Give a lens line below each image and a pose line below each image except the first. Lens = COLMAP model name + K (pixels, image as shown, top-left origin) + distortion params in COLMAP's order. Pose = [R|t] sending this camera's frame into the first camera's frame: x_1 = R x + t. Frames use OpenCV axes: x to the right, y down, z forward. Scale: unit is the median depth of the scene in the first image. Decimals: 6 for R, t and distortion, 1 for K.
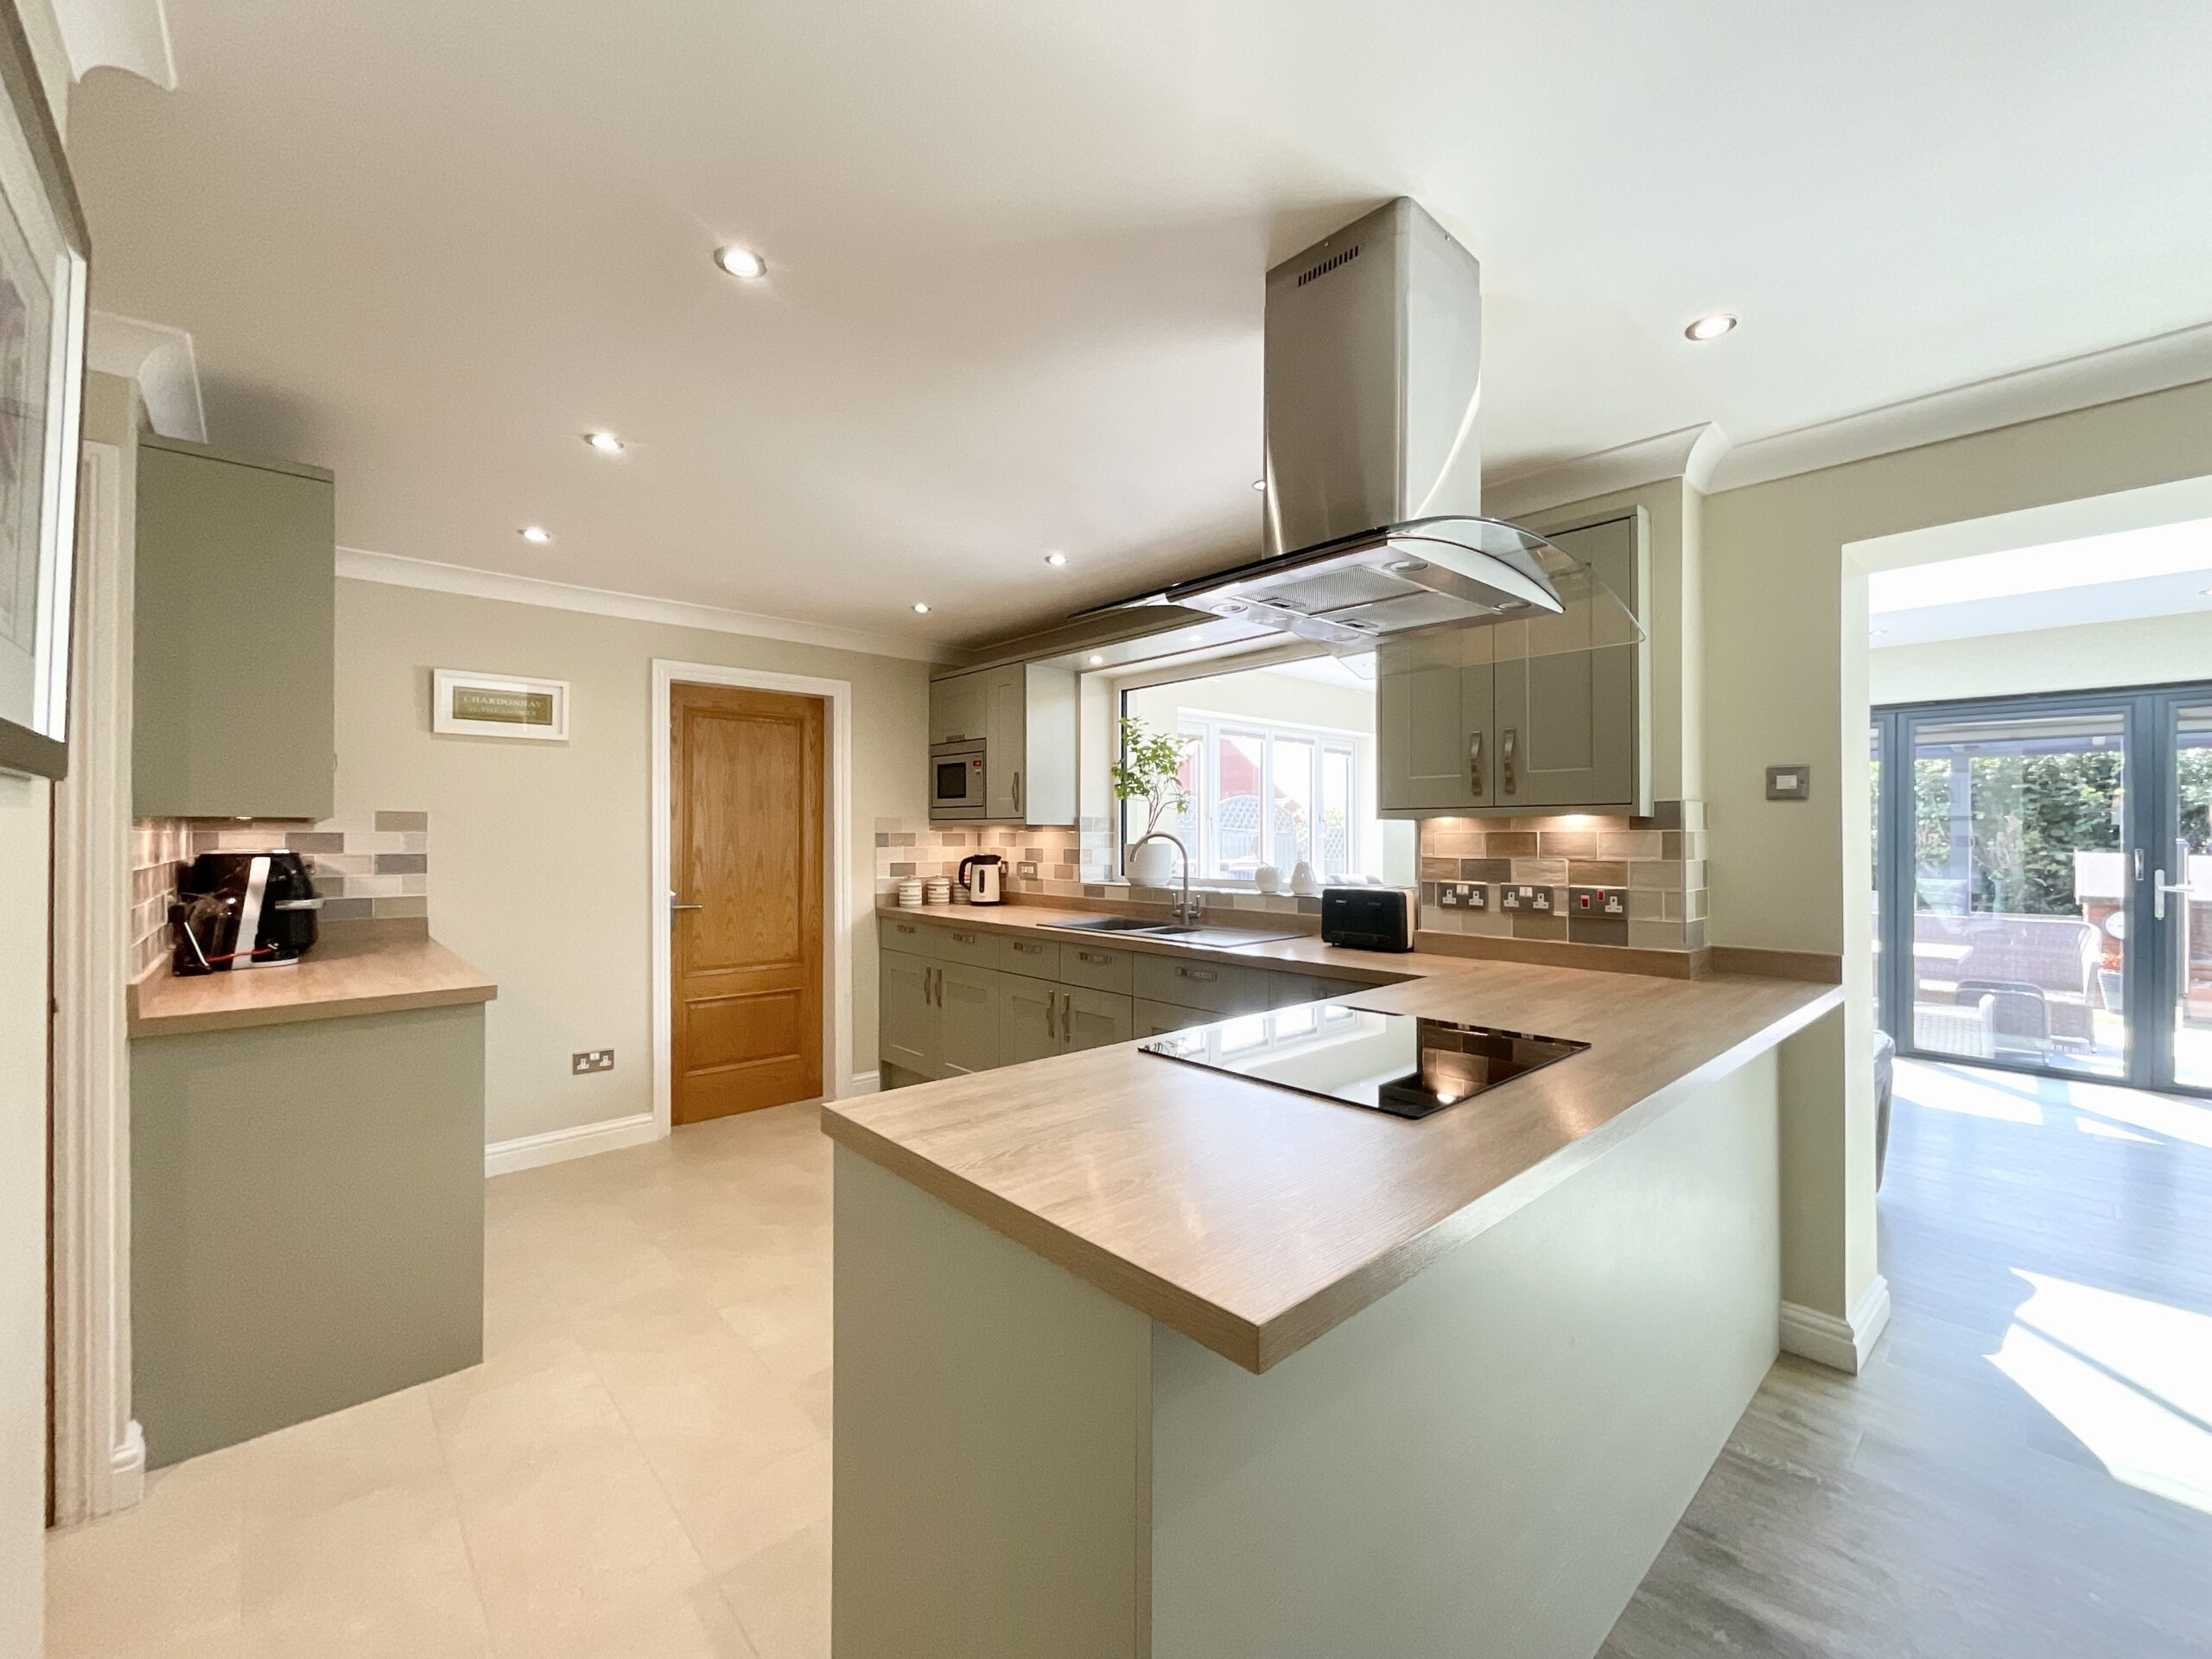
lens RADIAL K [[902.9, 0, 1106.3], [0, 902.9, 826.1], [0, 0, 1]] dist [-0.003011, -0.000333]
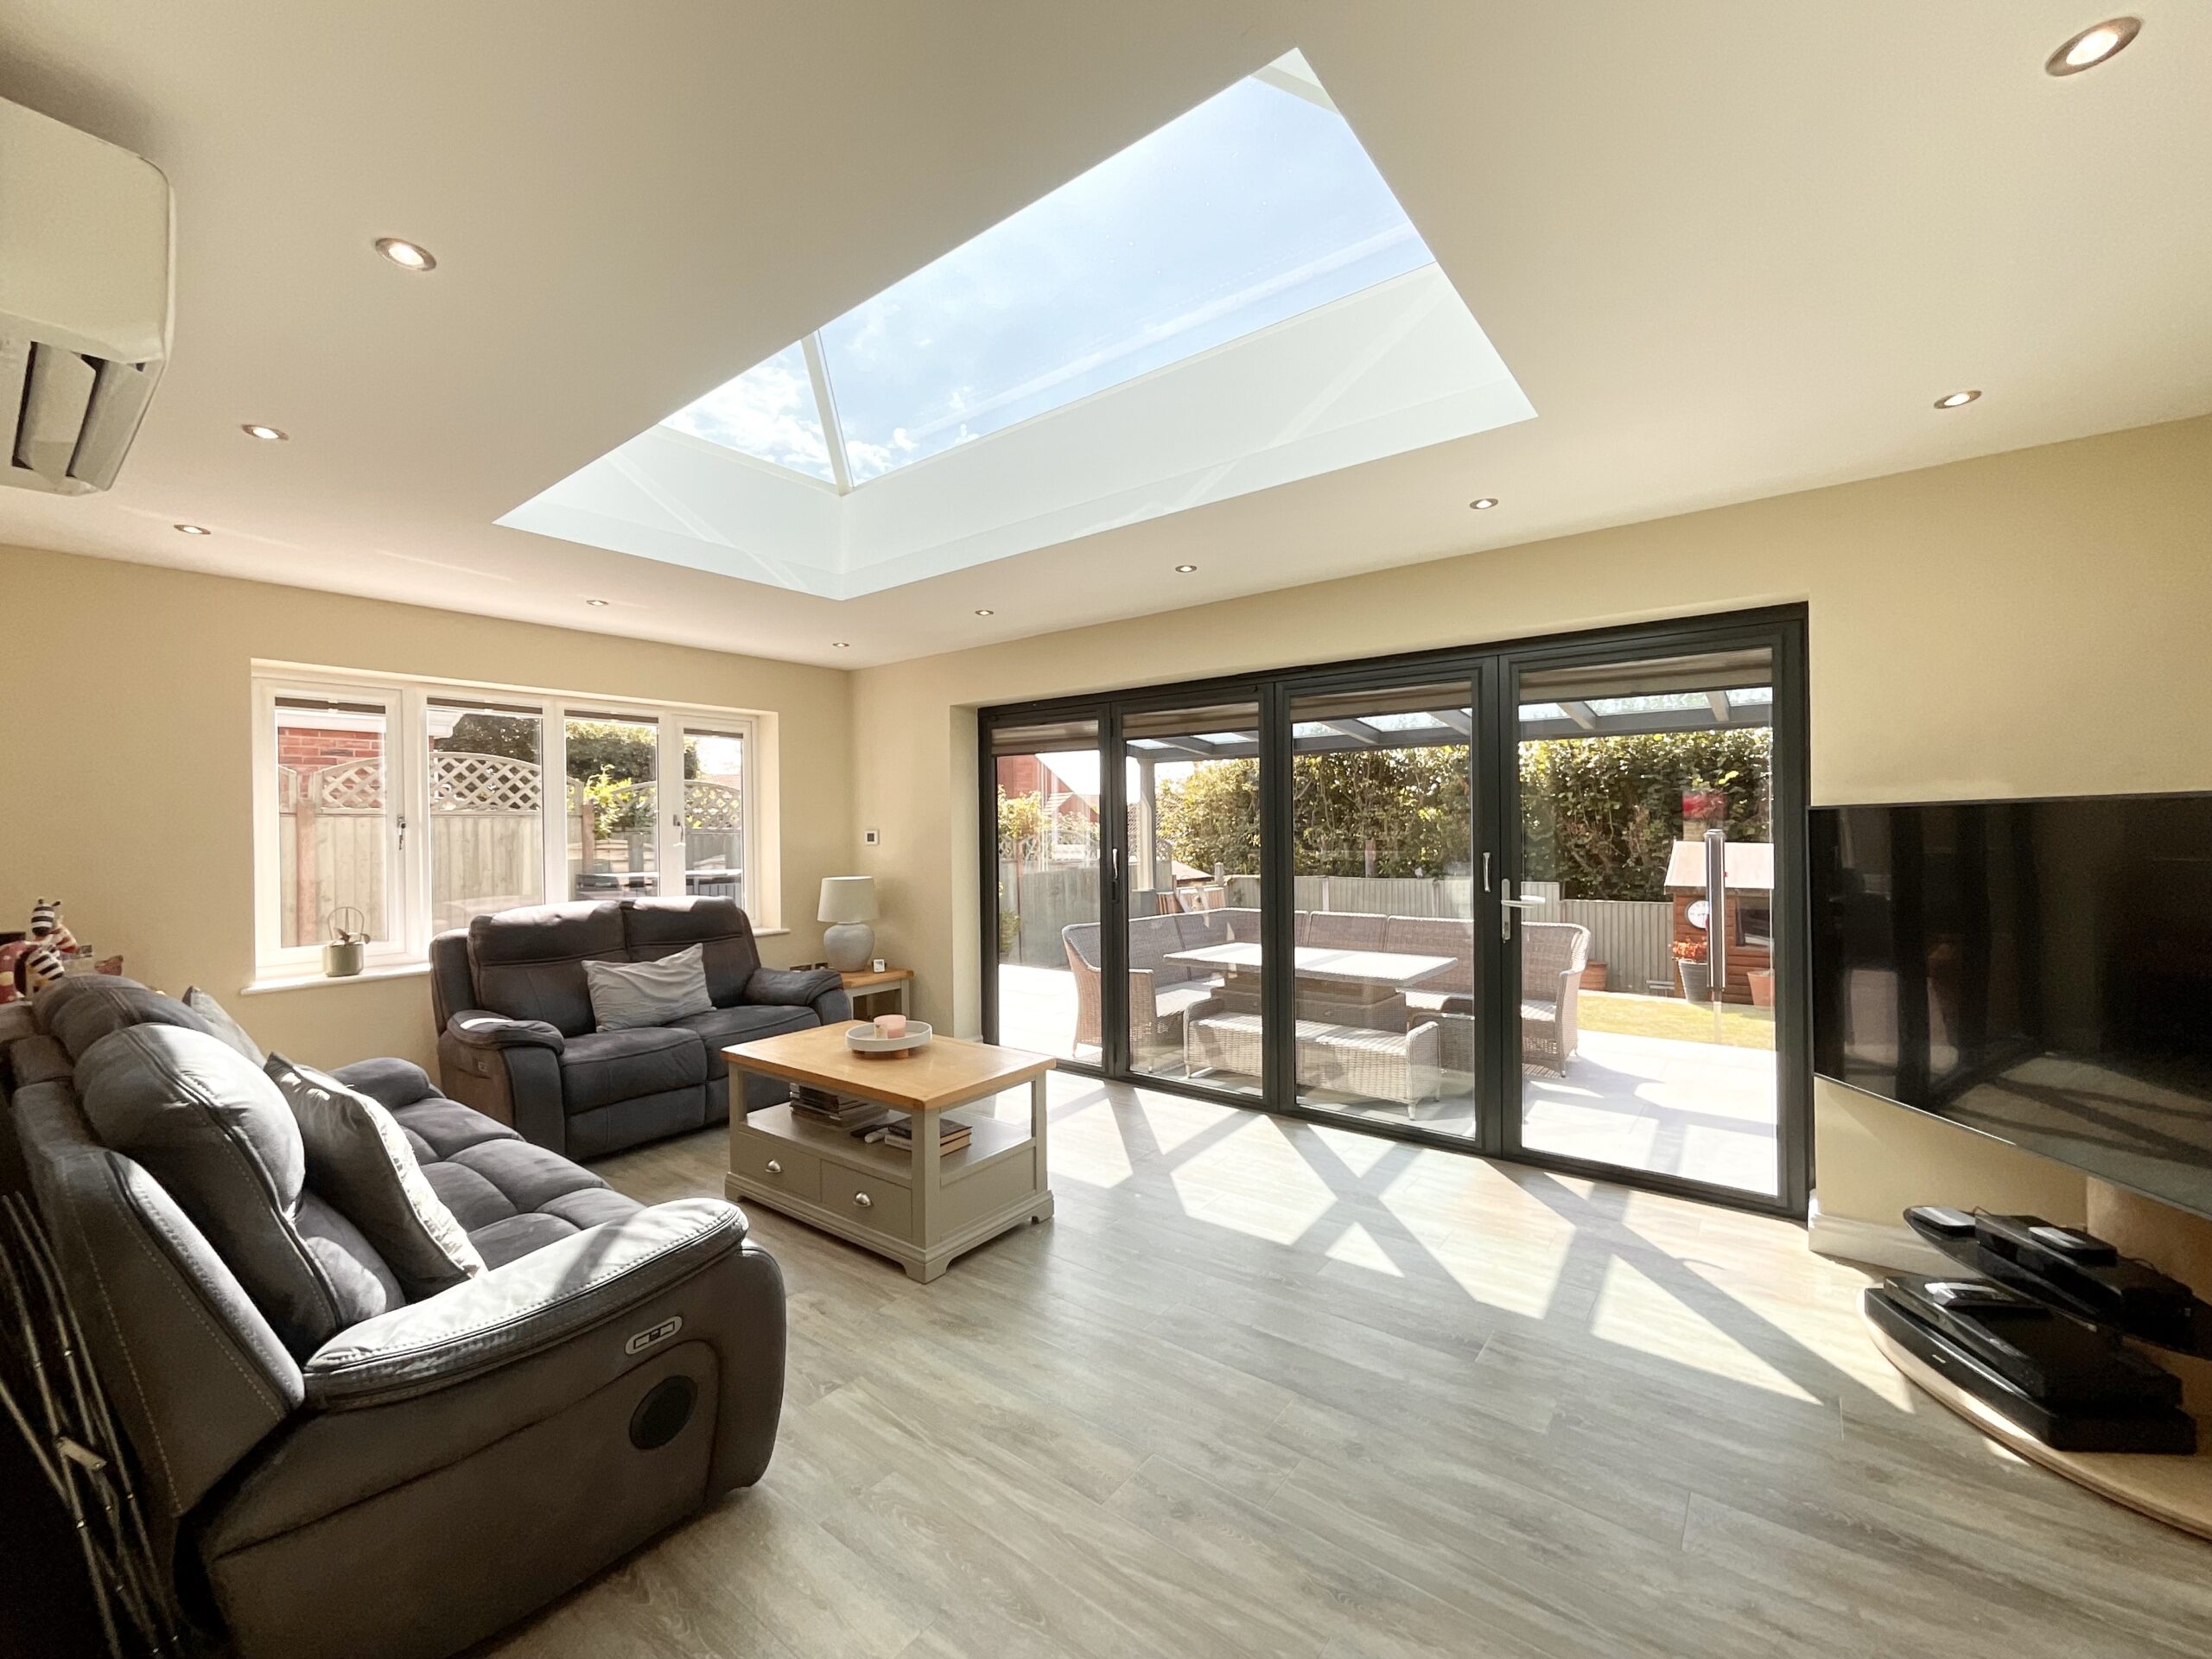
lens RADIAL K [[902.9, 0, 1106.3], [0, 902.9, 826.1], [0, 0, 1]] dist [-0.003011, -0.000333]
pose [[0.984311, -0.012730, 0.175981, 0.904531], [0.011758, 0.999909, 0.006566, -0.008838], [-0.176048, -0.004393, 0.984372, 0.375266]]
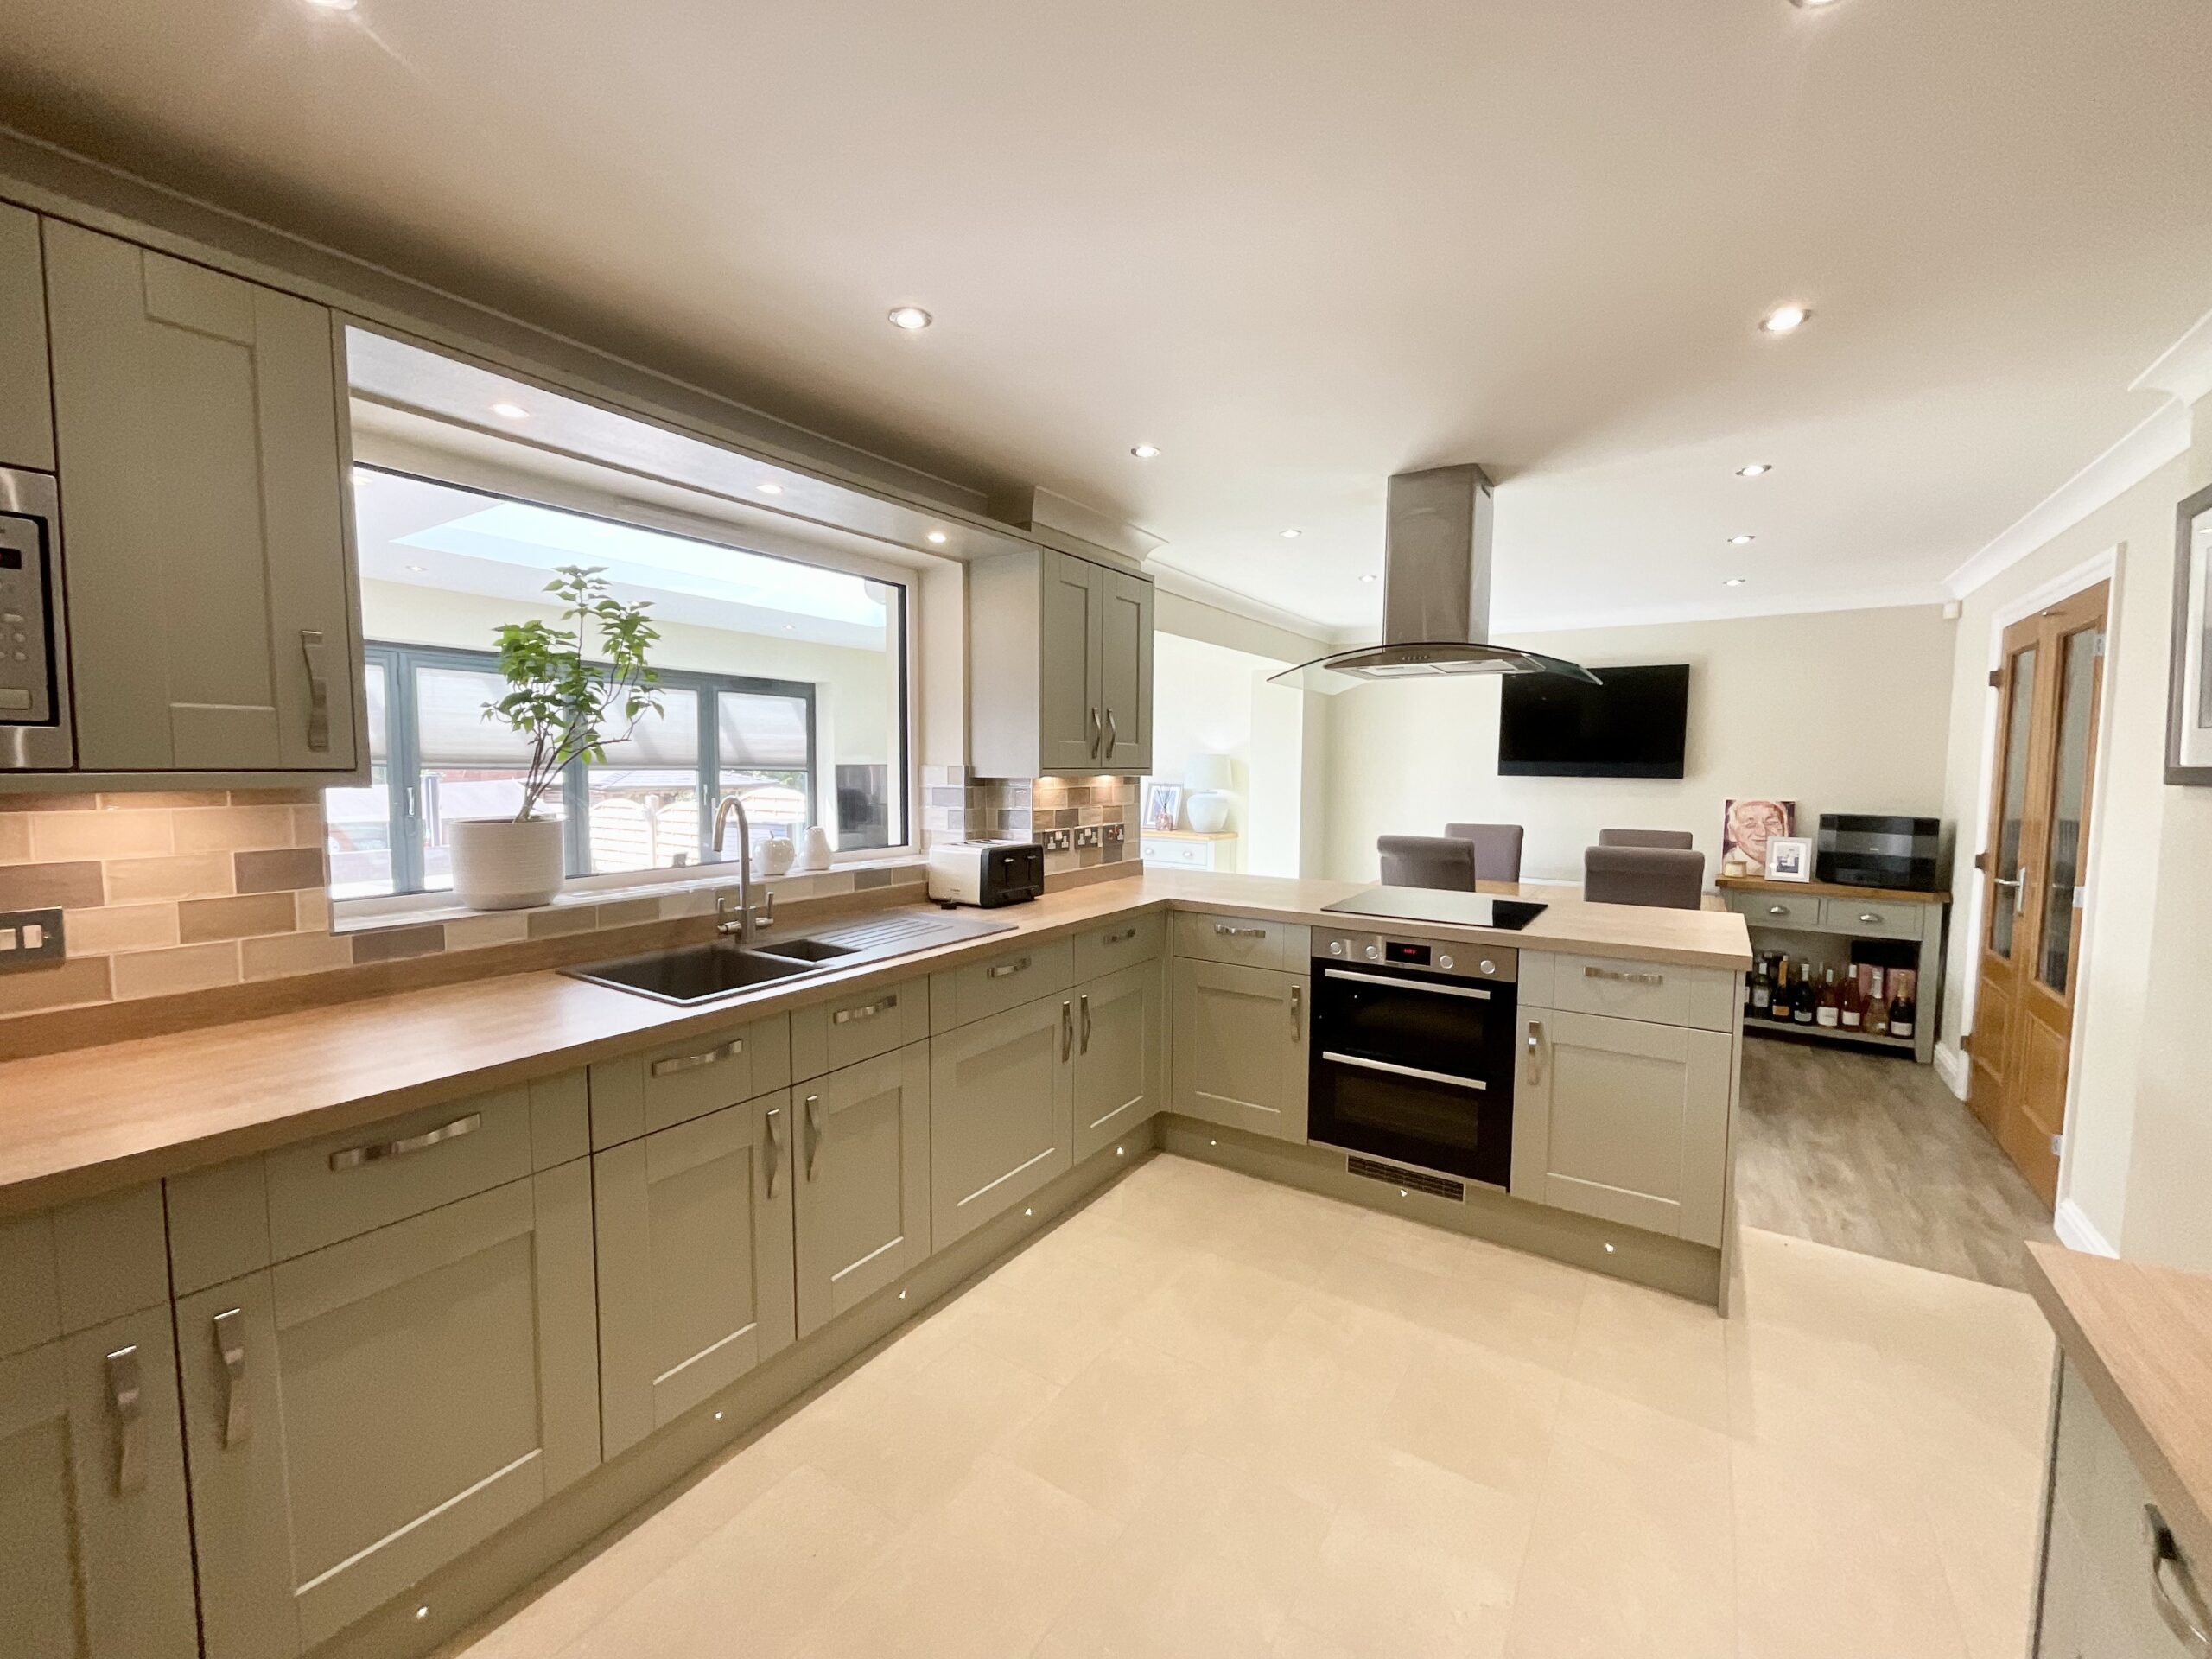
lens RADIAL K [[895.3, 0, 1106.0], [0, 895.3, 829.5], [0, 0, 1]] dist [0.002109, -0.003765]
pose [[-0.243958, -0.072399, 0.967080, -0.598601], [-0.014639, 0.997371, 0.070974, -0.018354], [-0.969675, 0.003157, -0.244376, 0.943263]]
